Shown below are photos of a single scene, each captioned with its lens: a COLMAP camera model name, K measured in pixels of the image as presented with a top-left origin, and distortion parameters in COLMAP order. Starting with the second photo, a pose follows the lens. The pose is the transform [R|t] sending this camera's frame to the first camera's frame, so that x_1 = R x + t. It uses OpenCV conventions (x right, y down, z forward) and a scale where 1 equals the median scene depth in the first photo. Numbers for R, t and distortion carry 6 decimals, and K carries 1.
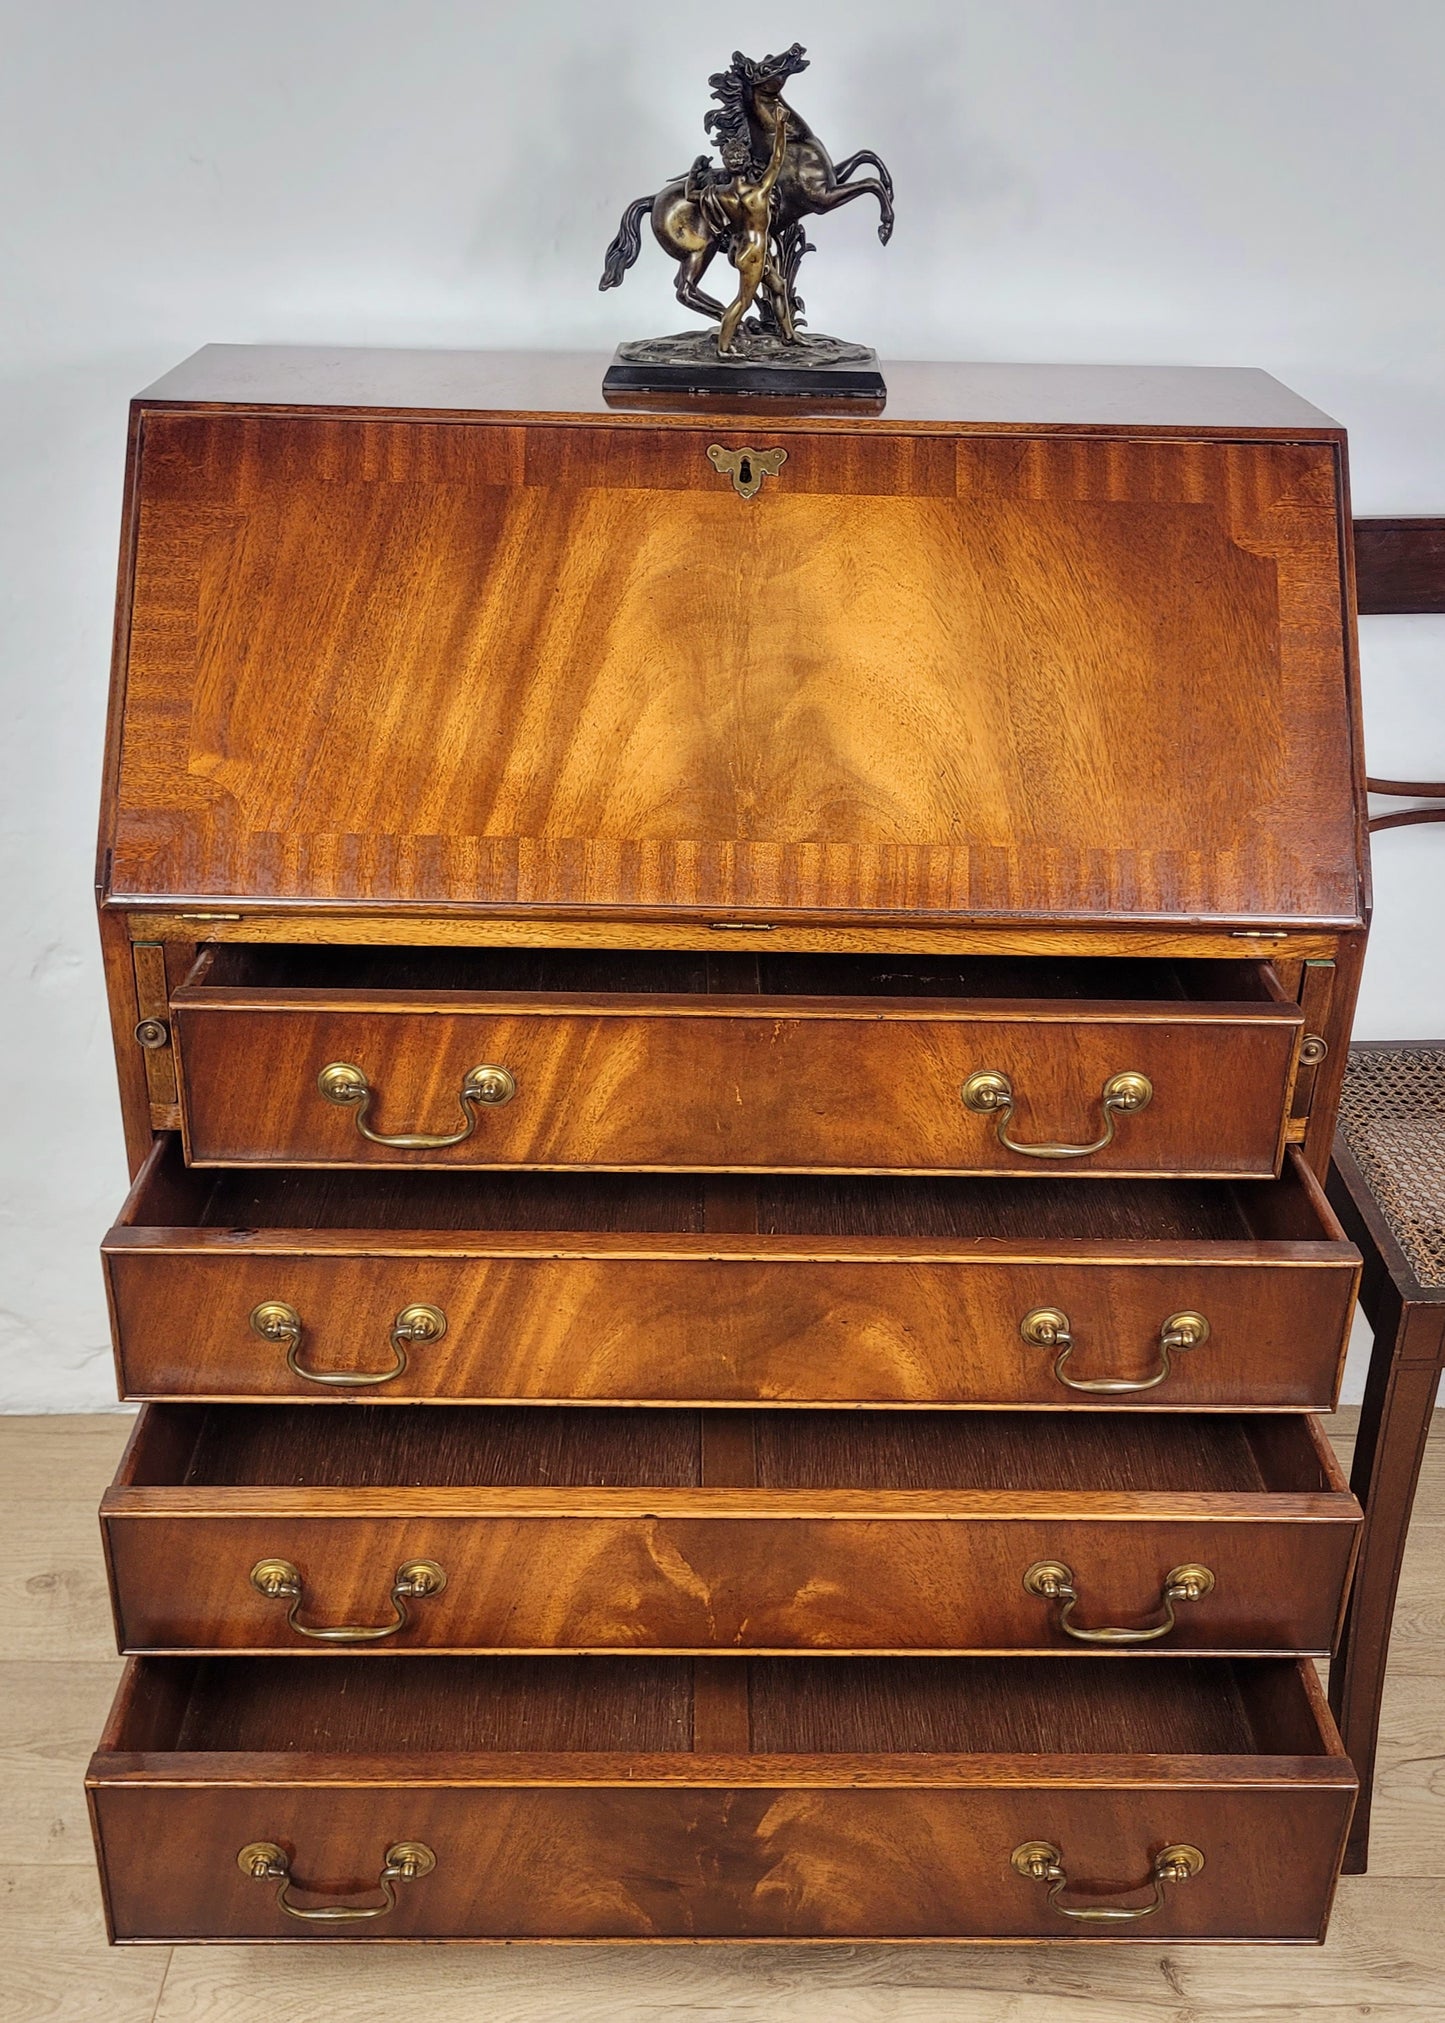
lens RADIAL K [[2003.9, 0, 757.3], [0, 2003.9, 966.5], [0, 0, 1]] dist [0.035133, 0.000000]
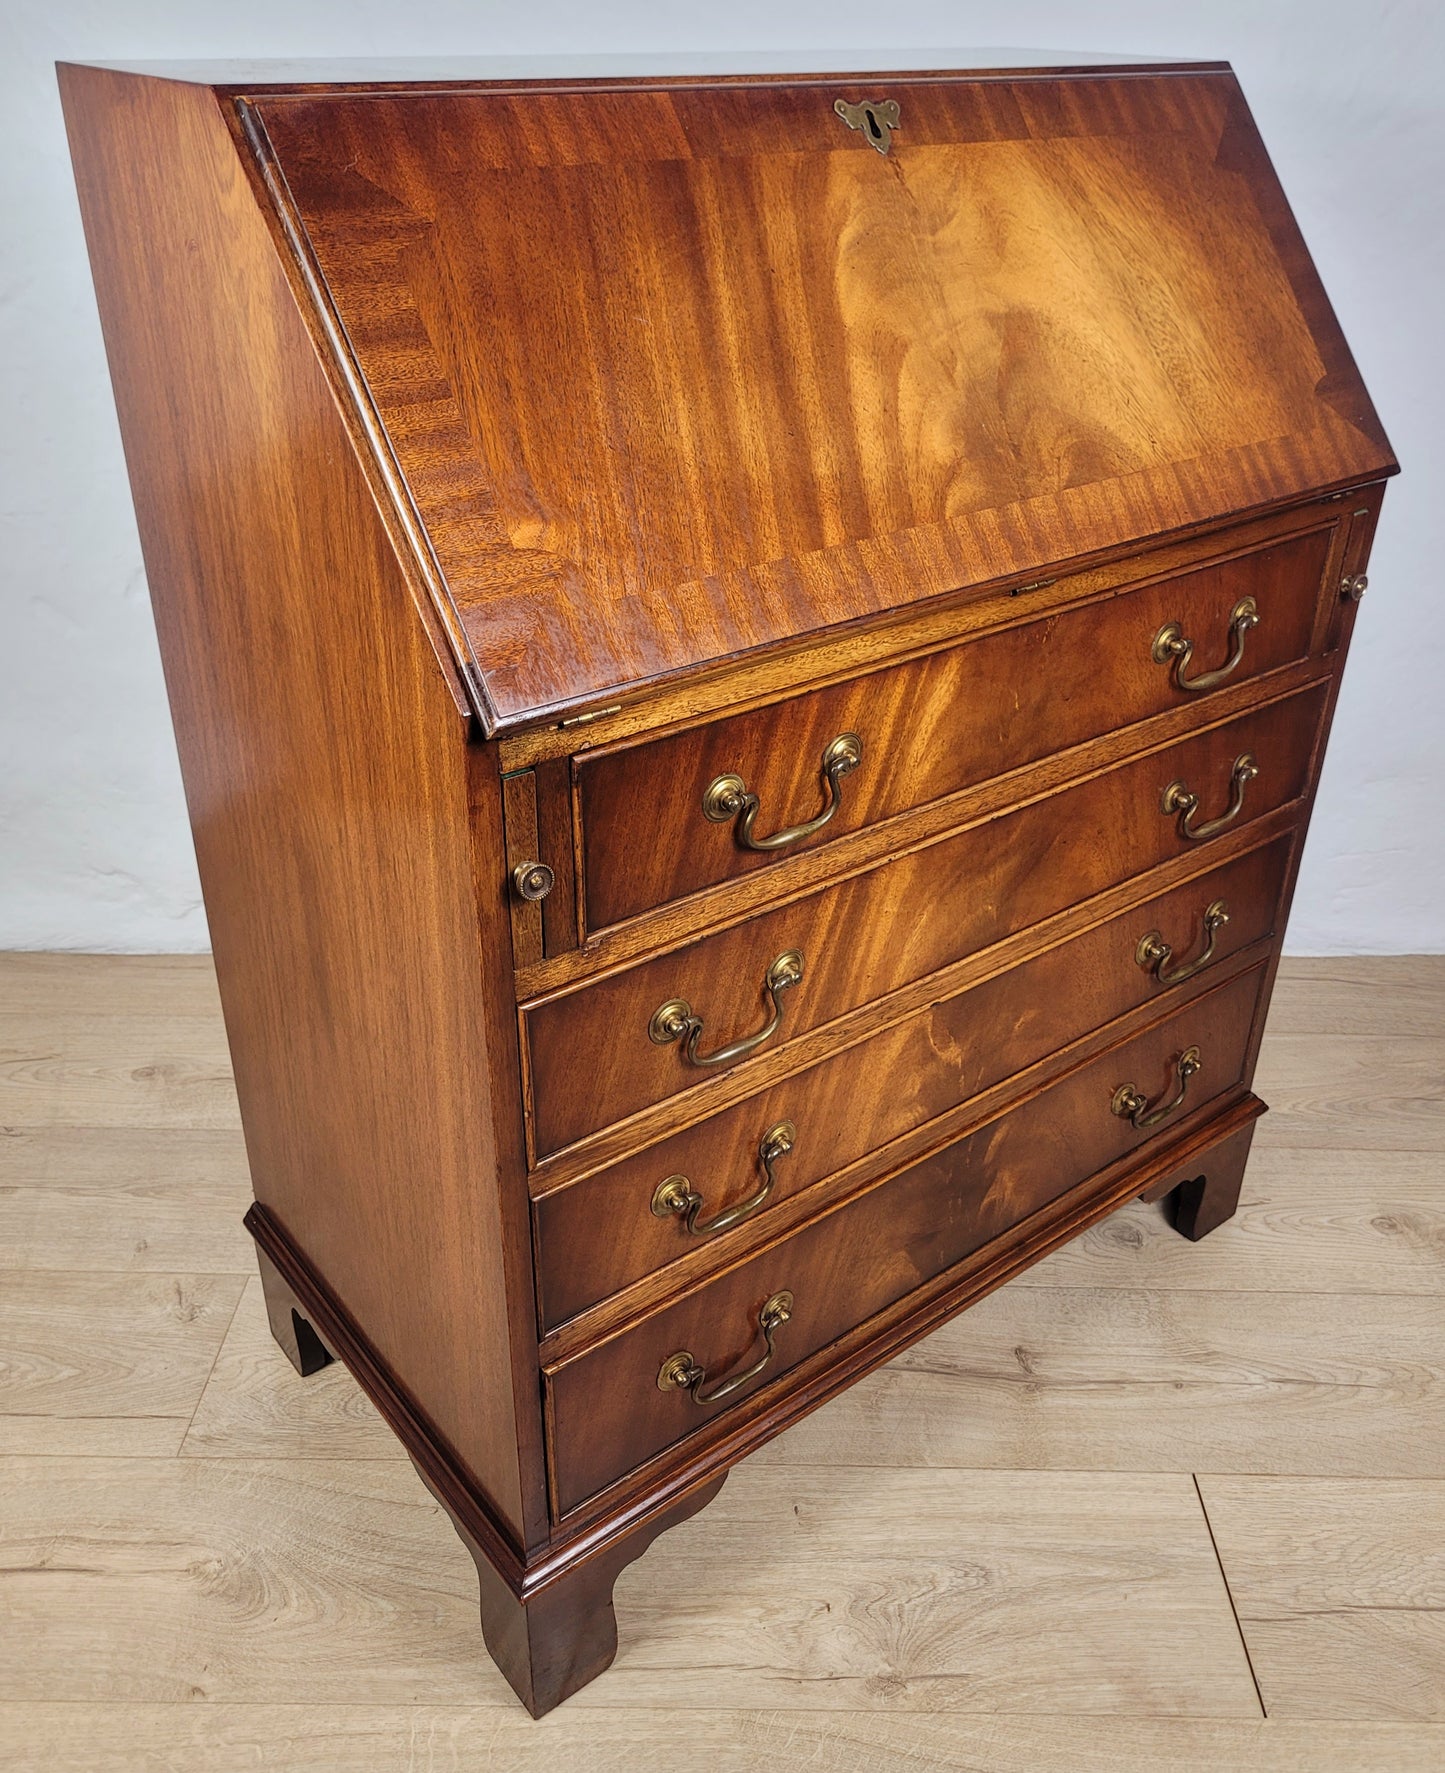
lens RADIAL K [[1549.0, 0, 743.9], [0, 1549.0, 820.9], [0, 0, 1]] dist [0.034532, -0.023154]
pose [[0.796832, -0.299472, 0.524762, -0.550565], [0.264091, 0.953793, 0.143300, -0.056540], [-0.543428, 0.024399, 0.839101, 0.433438]]
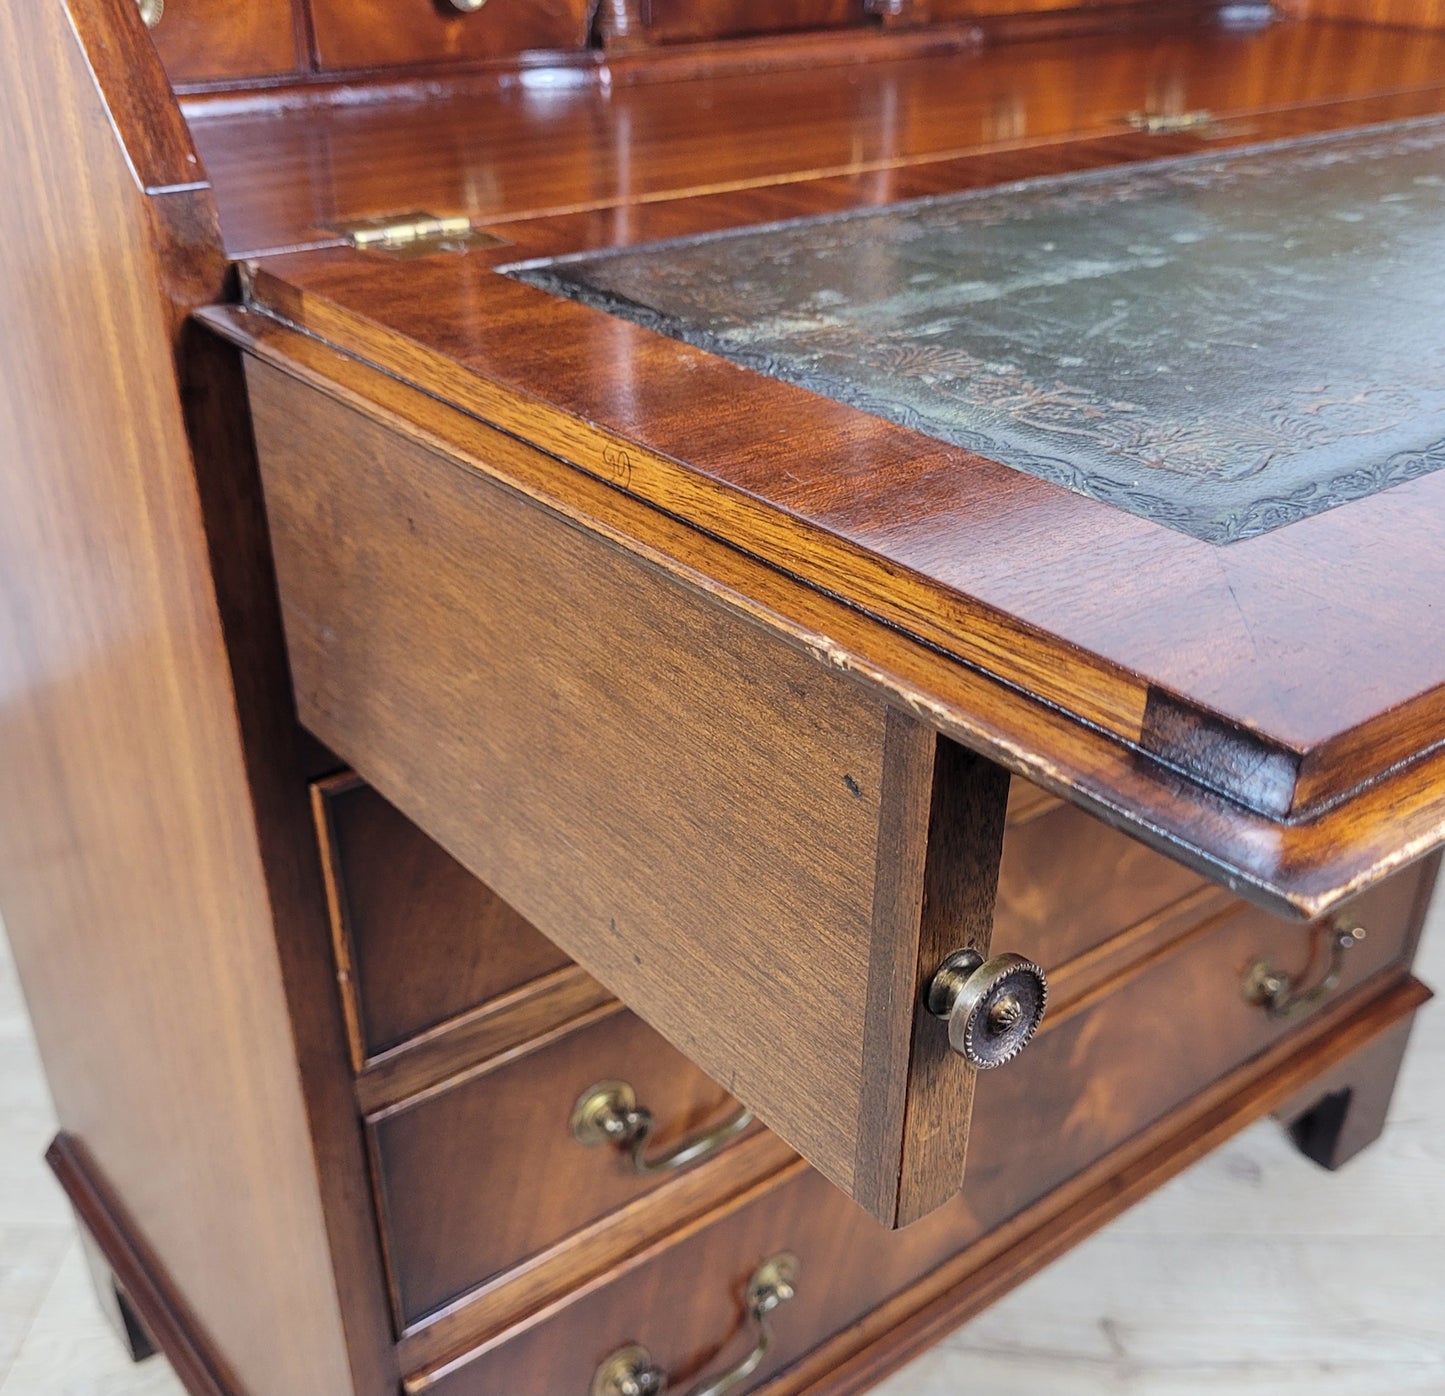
lens RADIAL K [[1628.1, 0, 720.8], [0, 1628.1, 796.6], [0, 0, 1]] dist [-0.001083, 0.000000]
pose [[0.801070, -0.327524, 0.501013, -0.427659], [0.277947, 0.944843, 0.173256, 0.046917], [-0.530124, 0.000465, 0.847920, 0.644831]]
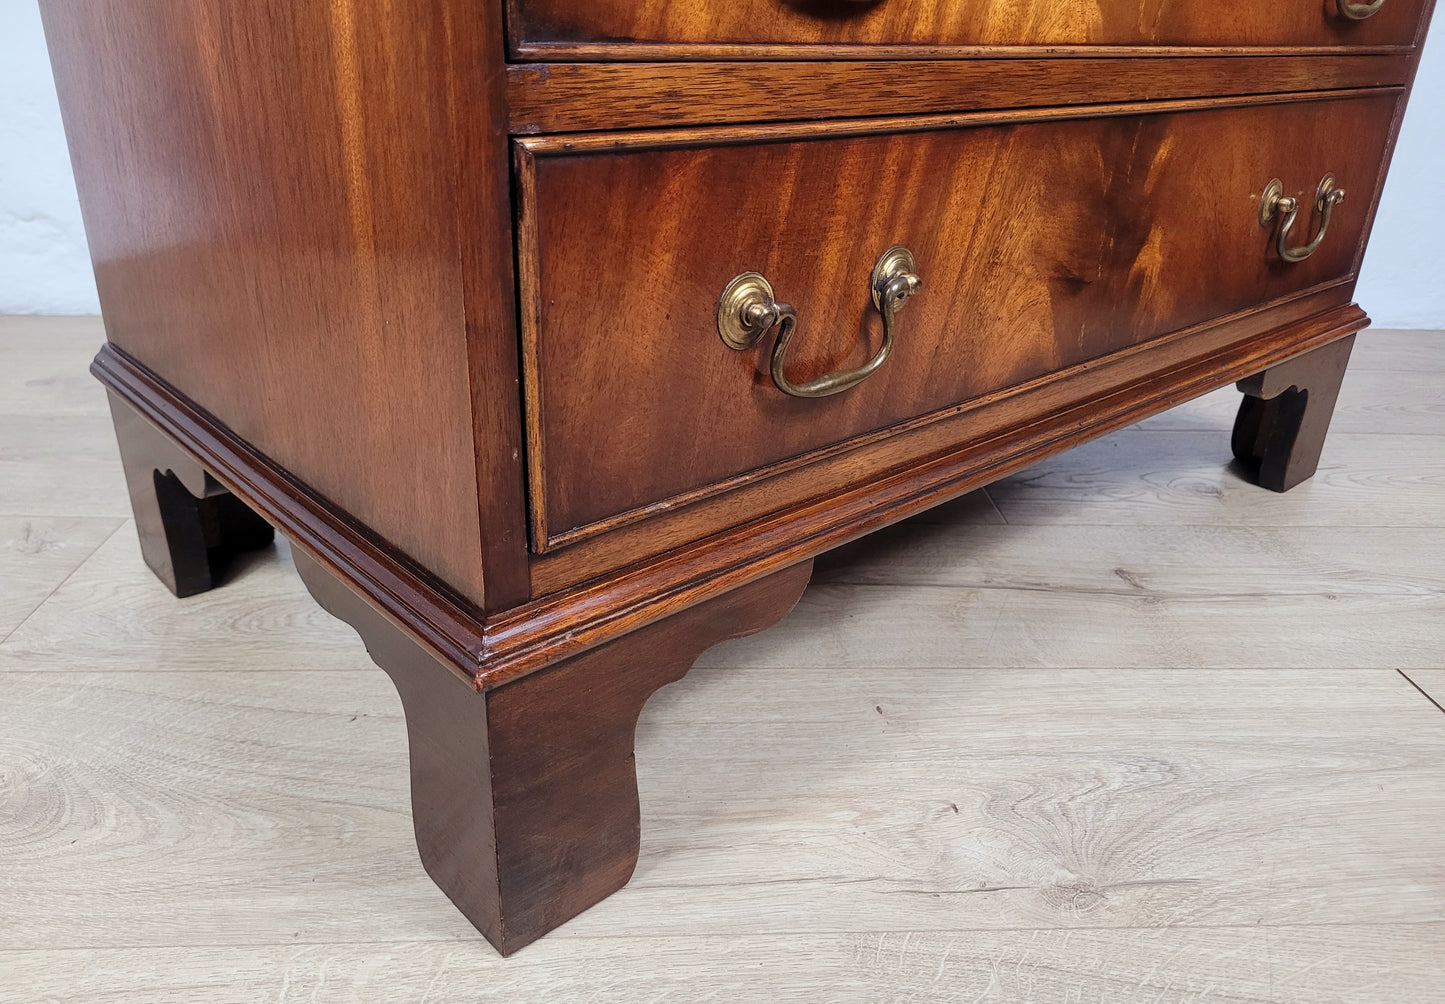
lens RADIAL K [[1114.5, 0, 725.4], [0, 1114.5, 514.8], [0, 0, 1]] dist [0.022250, -0.019037]
pose [[0.756976, -0.279391, 0.590702, -0.458340], [0.267465, 0.957266, 0.110017, 0.346804], [-0.596197, 0.074712, 0.799354, 0.884497]]
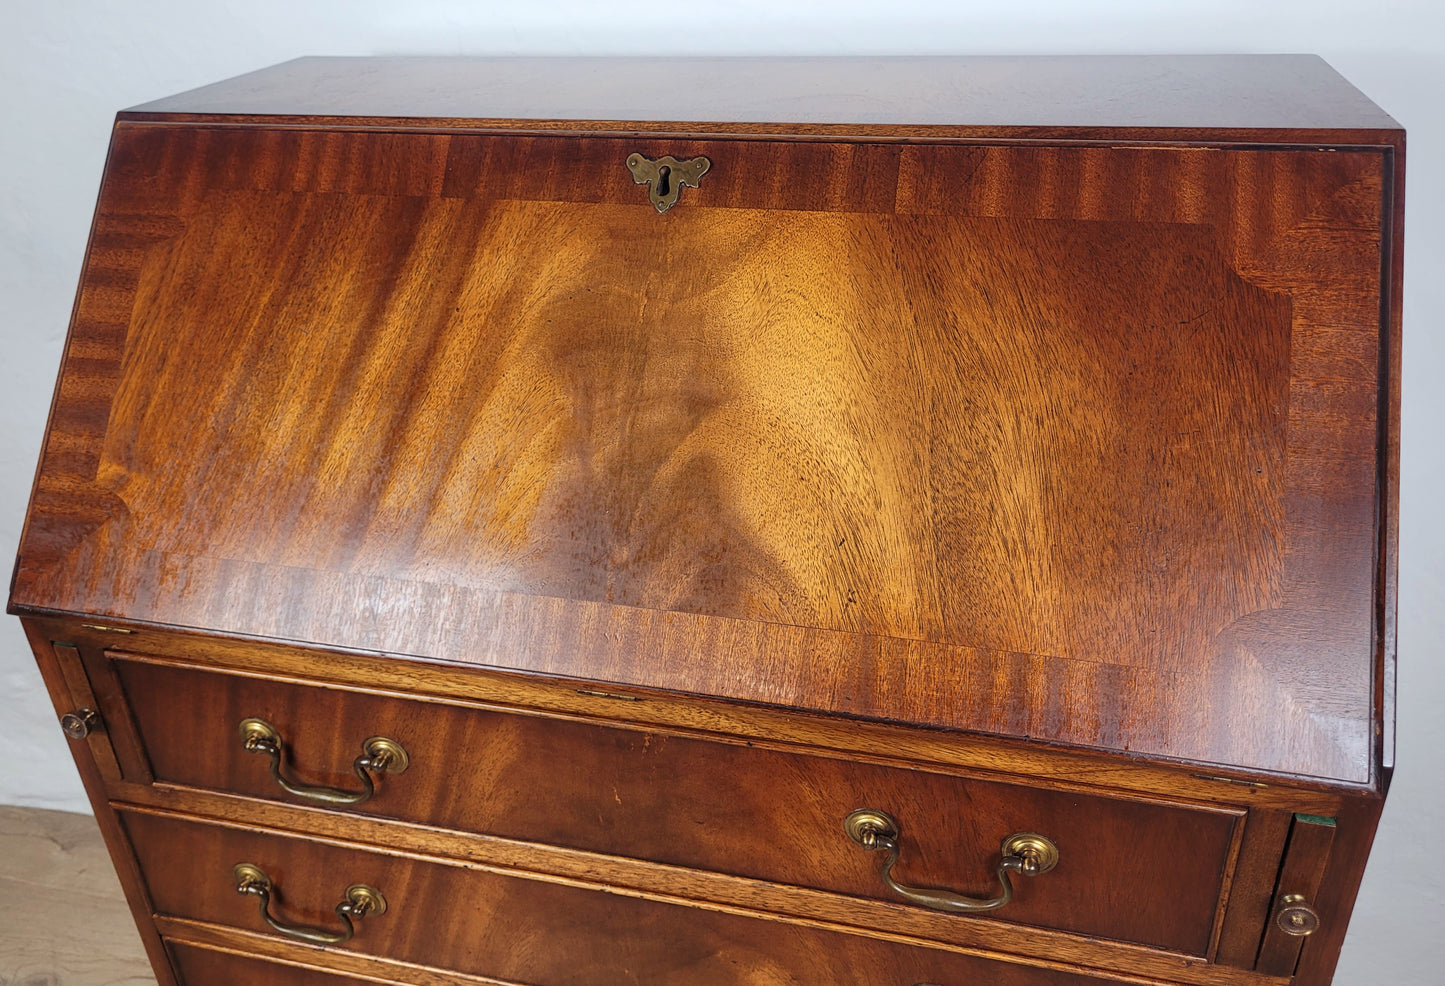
lens RADIAL K [[1148.0, 0, 727.7], [0, 1148.0, 433.1], [0, 0, 1]] dist [0.033894, -0.028935]
pose [[0.963639, 0.061388, -0.260061, 0.168907], [-0.054667, 0.997959, 0.033005, -0.155021], [0.261557, -0.017588, 0.965028, 0.511322]]
